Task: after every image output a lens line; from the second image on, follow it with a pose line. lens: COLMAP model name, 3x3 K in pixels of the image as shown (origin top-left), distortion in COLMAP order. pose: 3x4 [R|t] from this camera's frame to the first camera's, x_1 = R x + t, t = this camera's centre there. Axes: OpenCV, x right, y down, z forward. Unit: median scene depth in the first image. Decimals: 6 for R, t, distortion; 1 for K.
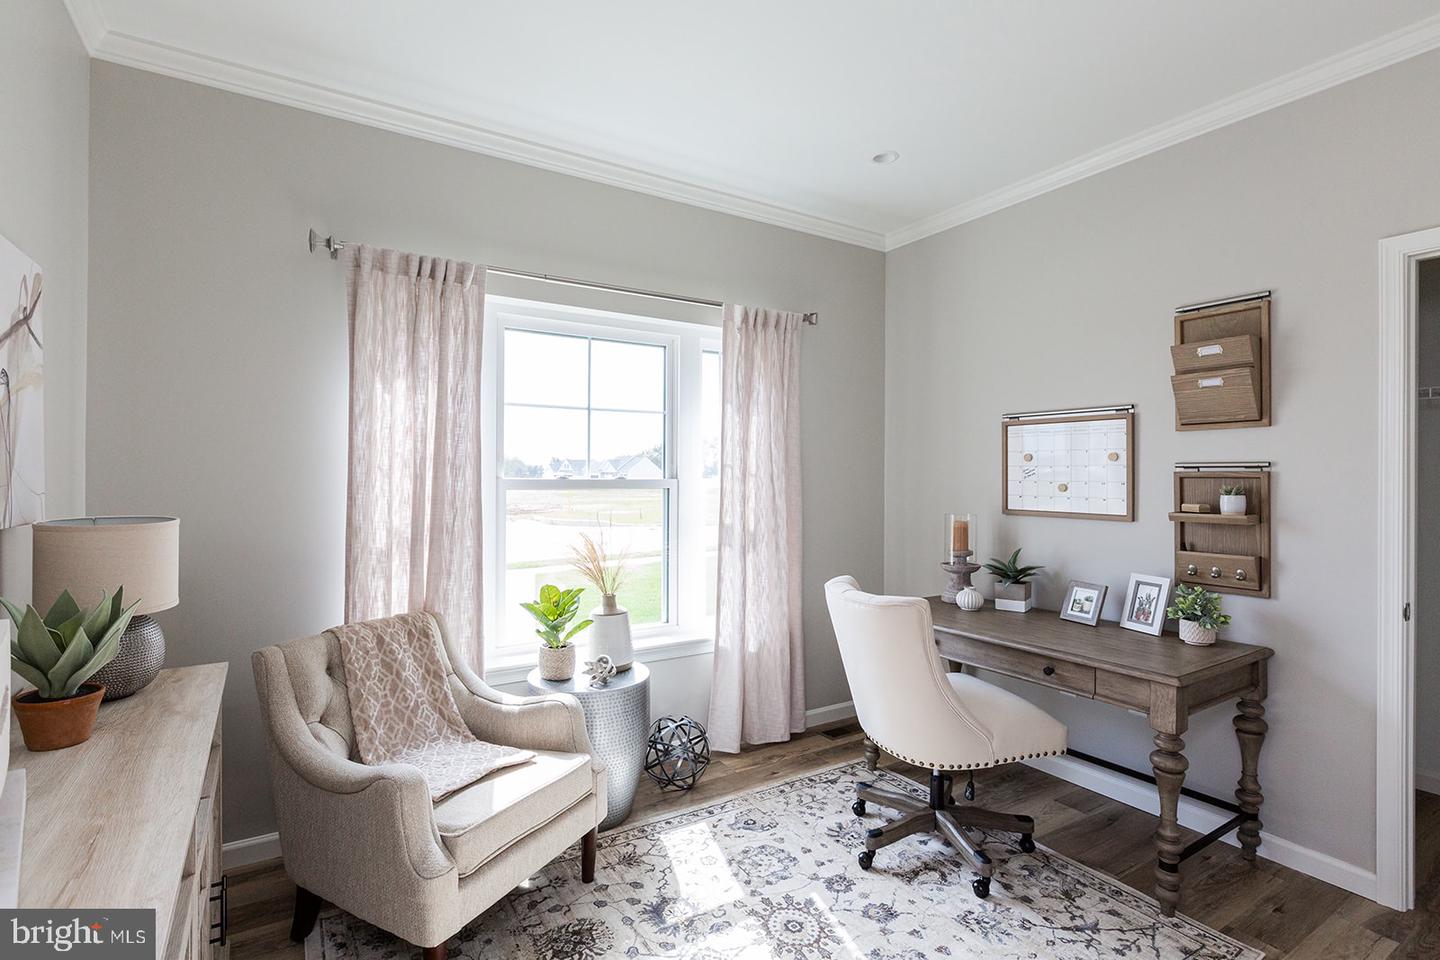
lens RADIAL K [[696.0, 0, 723.2], [0, 696.0, 473.9], [0, 0, 1]] dist [0.003395, 0.000262]
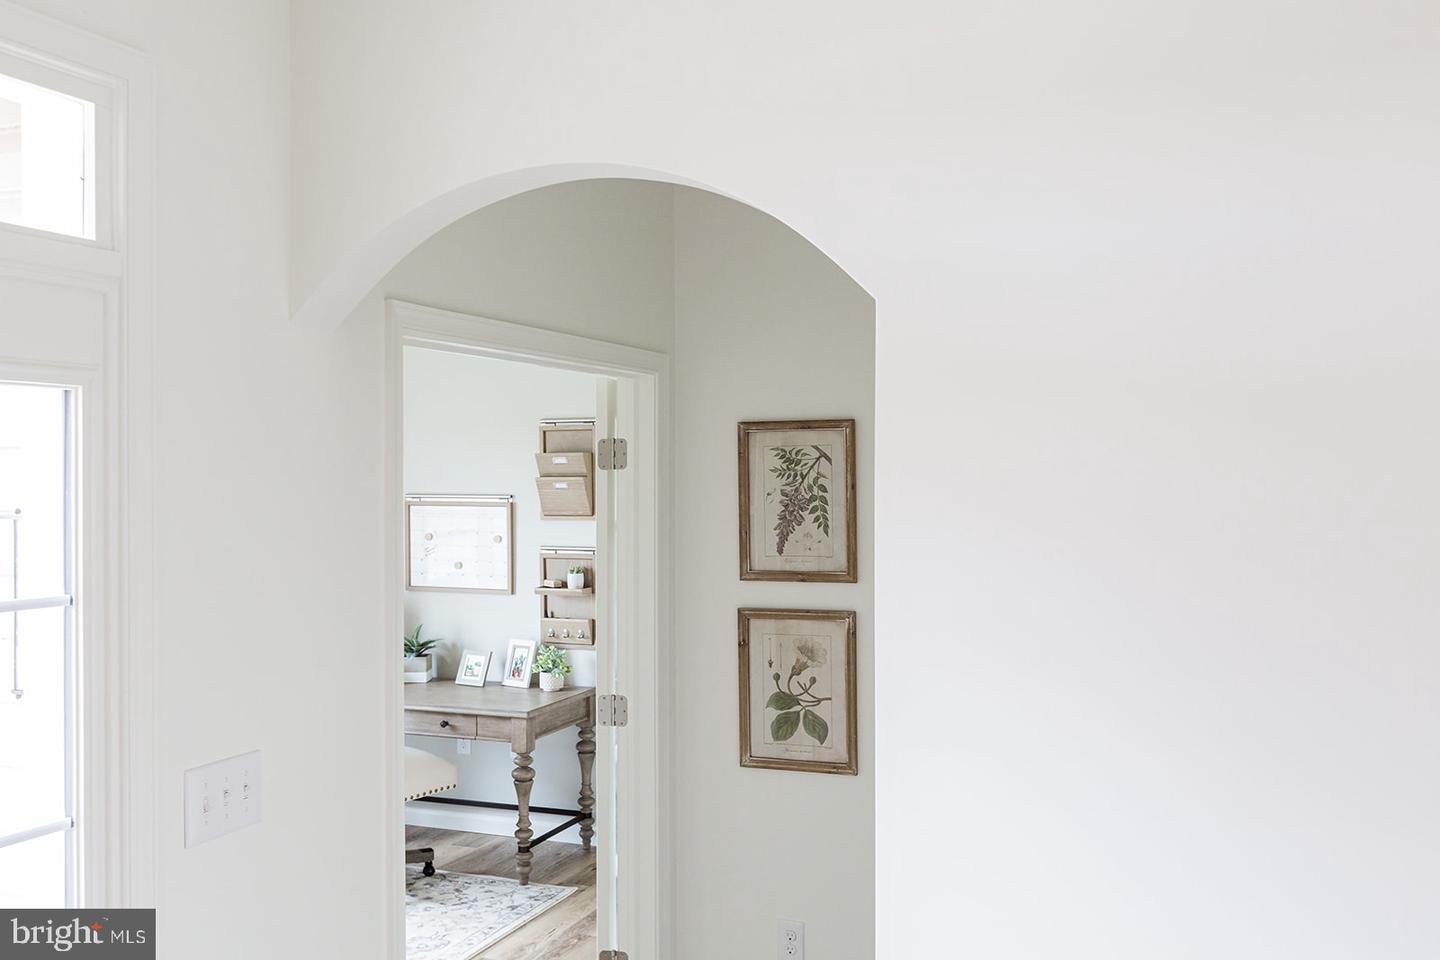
lens RADIAL K [[1332.9, 0, 720.0], [0, 1332.9, 480.0], [0, 0, 1]] dist [-0.008670, -0.001933]
pose [[0.813965, -0.011342, 0.580803, -0.573258], [0.005128, 0.999911, 0.012341, -0.202108], [-0.580891, -0.007067, 0.813950, -1.375588]]
